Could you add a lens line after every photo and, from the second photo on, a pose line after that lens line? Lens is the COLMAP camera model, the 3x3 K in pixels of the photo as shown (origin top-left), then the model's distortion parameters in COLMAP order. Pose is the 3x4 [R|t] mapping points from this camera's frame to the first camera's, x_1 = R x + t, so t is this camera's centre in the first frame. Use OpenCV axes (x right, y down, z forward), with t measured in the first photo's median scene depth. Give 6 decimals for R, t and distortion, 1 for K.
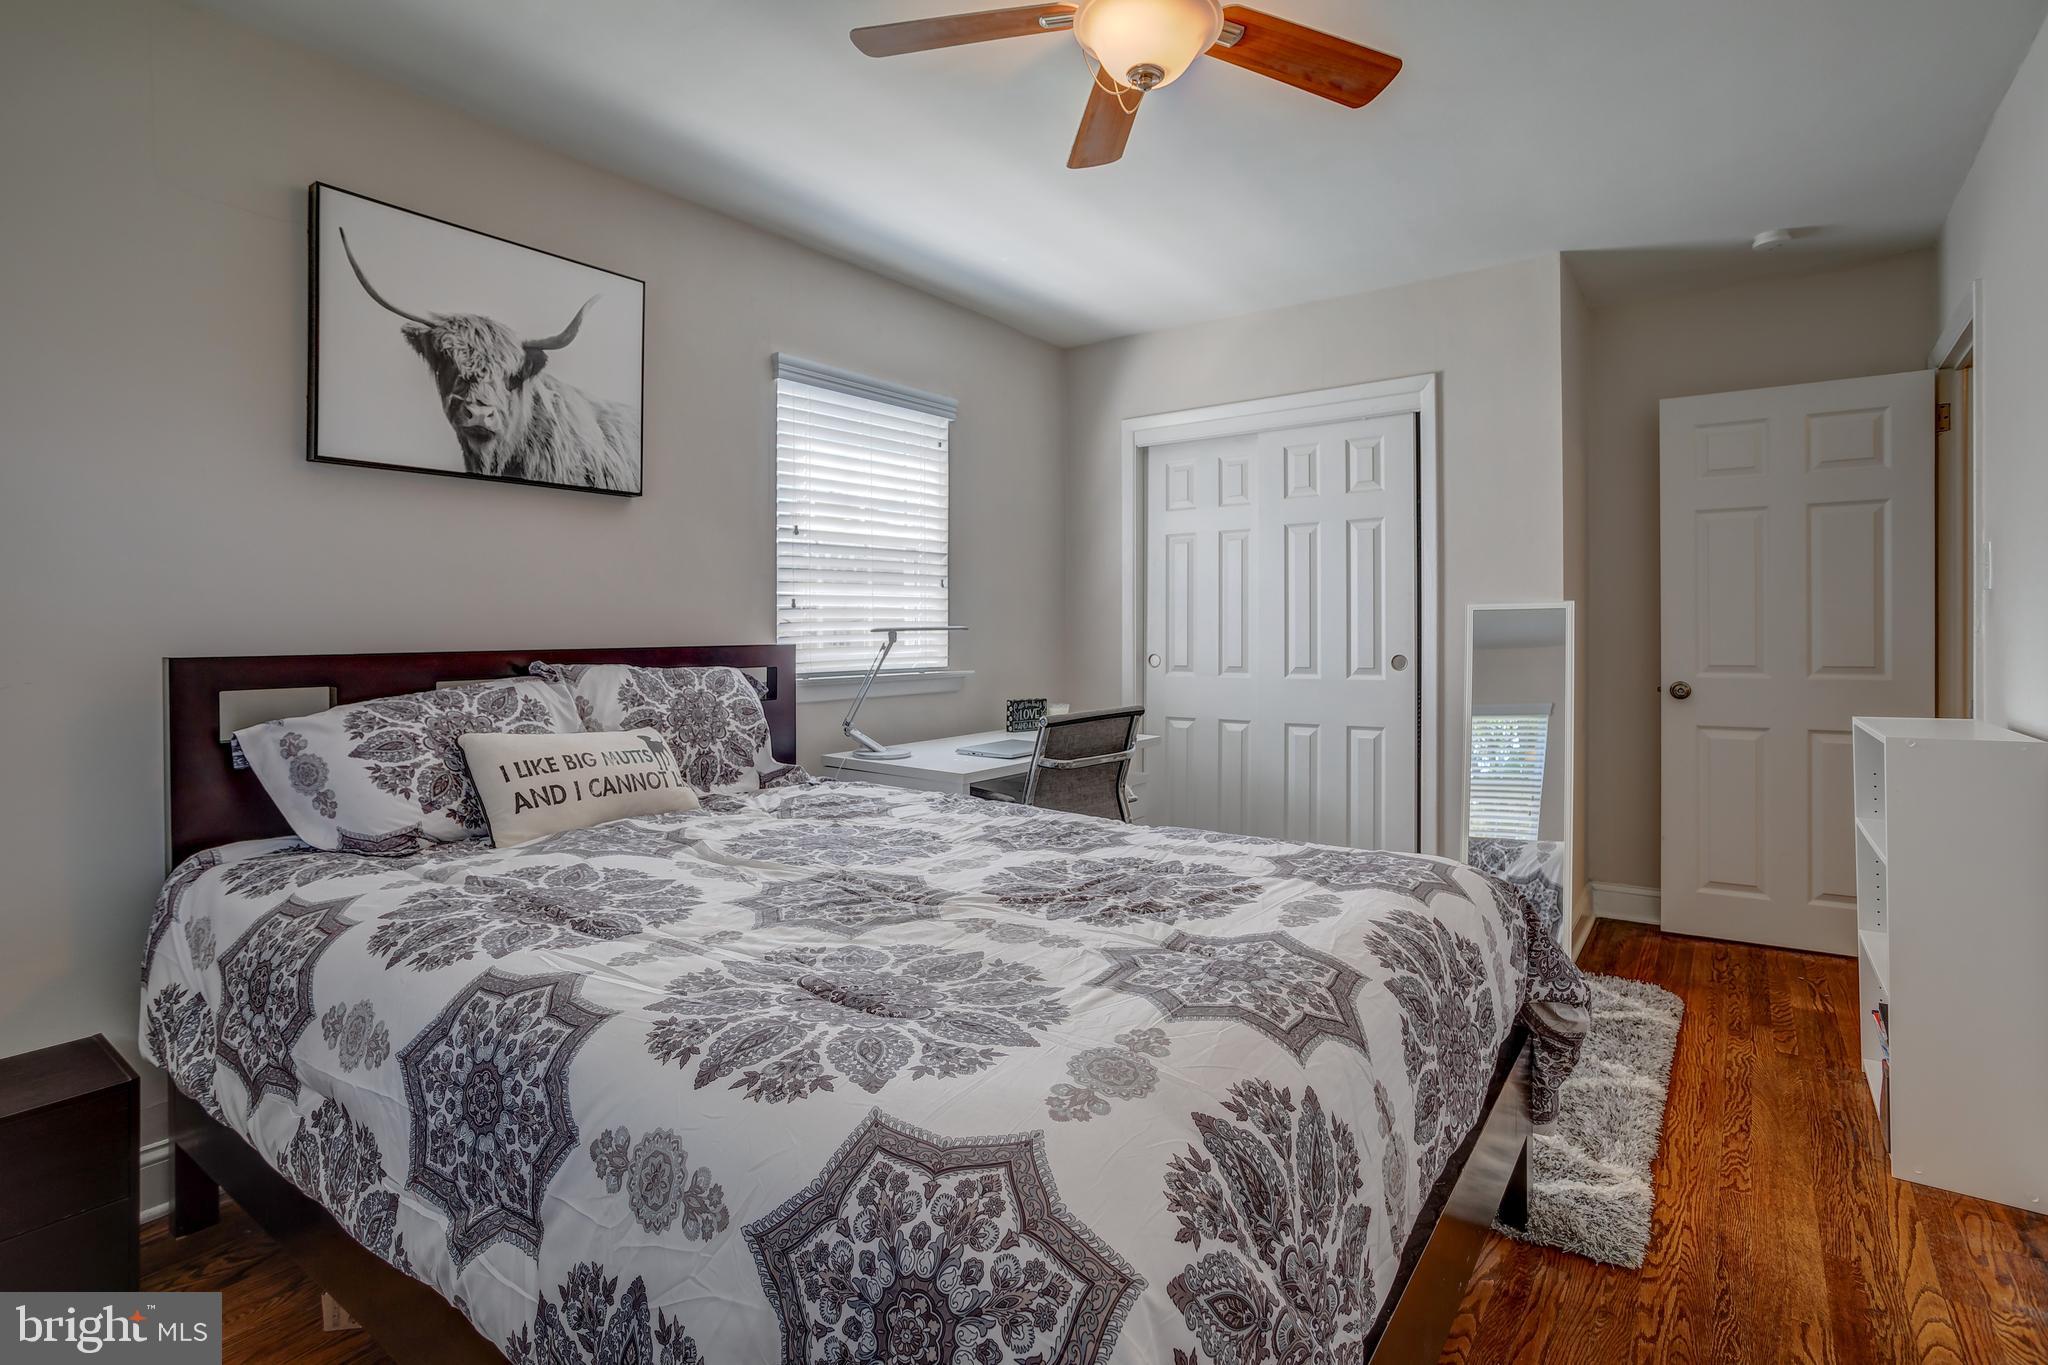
lens RADIAL K [[1016.3, 0, 1025.0], [0, 1016.3, 644.0], [0, 0, 1]] dist [-0.047489, 0.027699]
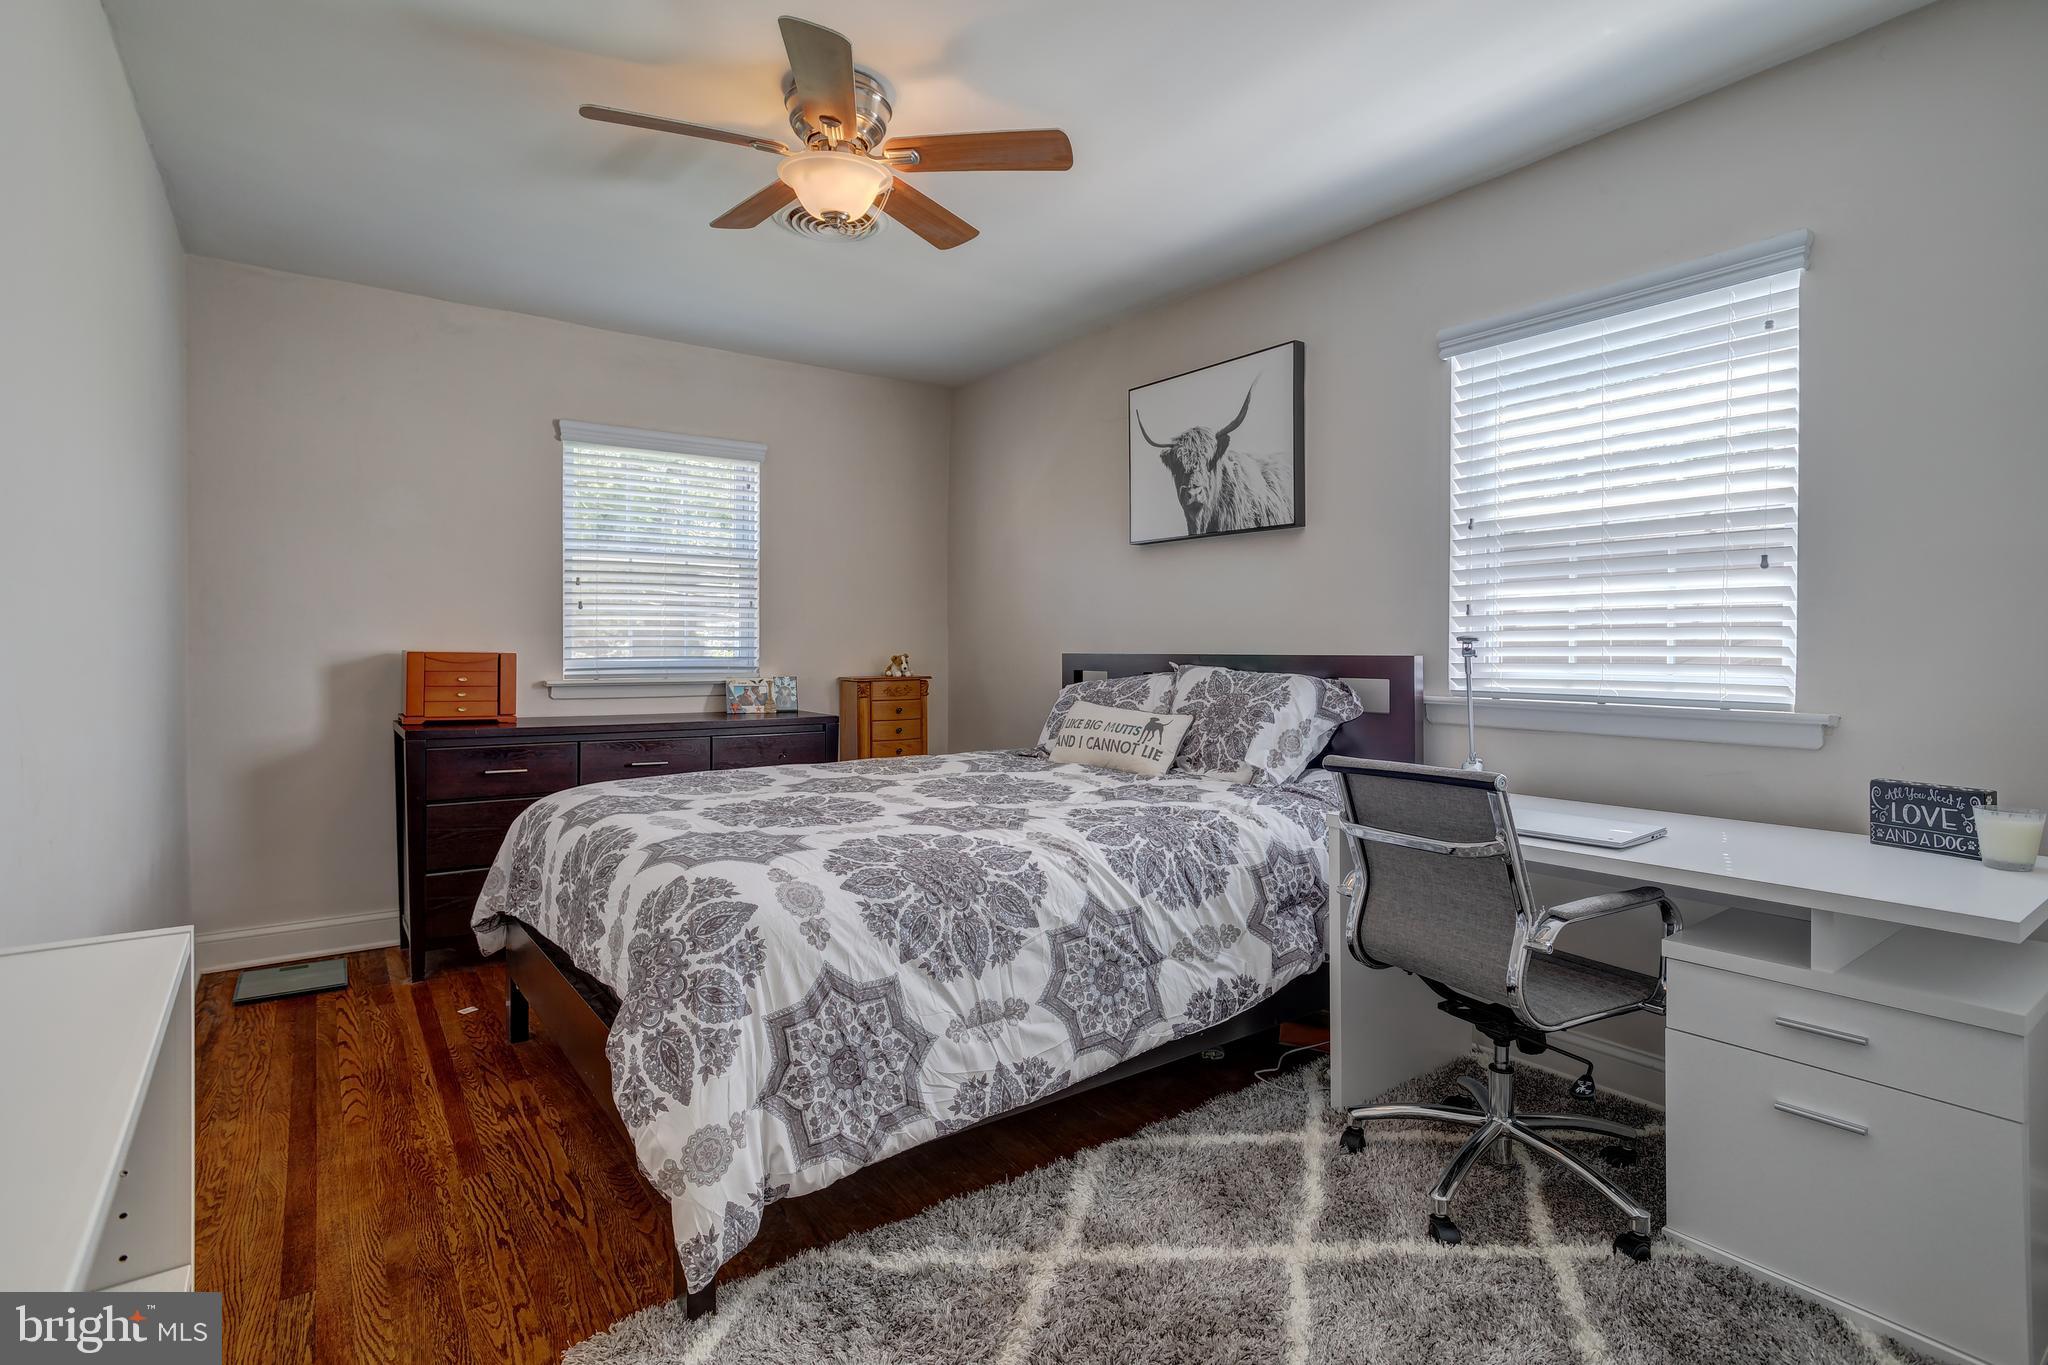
lens RADIAL K [[1016.3, 0, 1025.0], [0, 1016.3, 644.0], [0, 0, 1]] dist [-0.047489, 0.027699]
pose [[-0.301223, 0.002167, -0.953551, 0.918891], [-0.012734, 0.999899, 0.006295, -0.013911], [0.953469, 0.014039, -0.301165, 1.166554]]
